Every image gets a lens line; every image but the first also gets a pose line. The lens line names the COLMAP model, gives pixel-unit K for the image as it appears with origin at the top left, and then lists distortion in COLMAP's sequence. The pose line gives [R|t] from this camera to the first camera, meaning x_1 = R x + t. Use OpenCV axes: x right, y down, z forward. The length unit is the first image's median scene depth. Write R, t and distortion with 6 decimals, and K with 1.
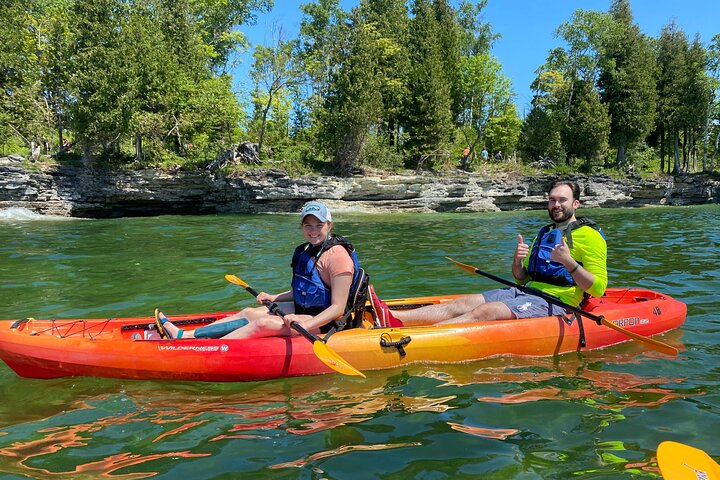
lens RADIAL K [[583.7, 0, 358.6], [0, 583.7, 202.3], [0, 0, 1]] dist [0.058129, -0.125952]
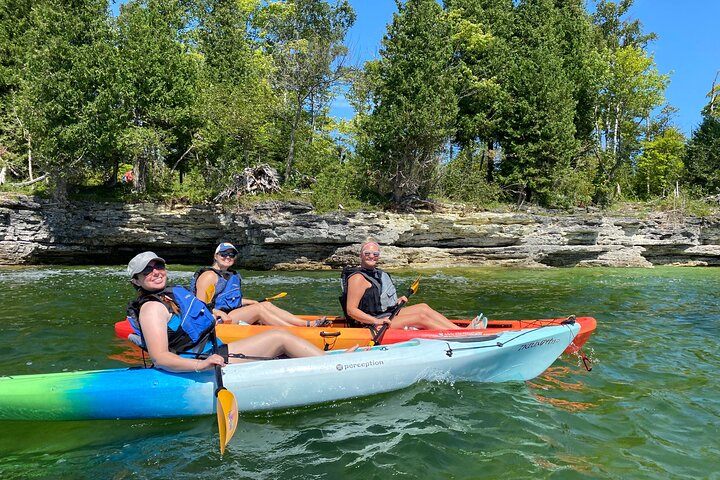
lens RADIAL K [[583.7, 0, 358.6], [0, 583.7, 202.3], [0, 0, 1]] dist [0.058129, -0.125952]
pose [[0.968442, -0.003887, -0.249210, 0.092757], [-0.016420, 0.996711, -0.079355, 0.000196], [0.248699, 0.080943, 0.965193, 0.290570]]
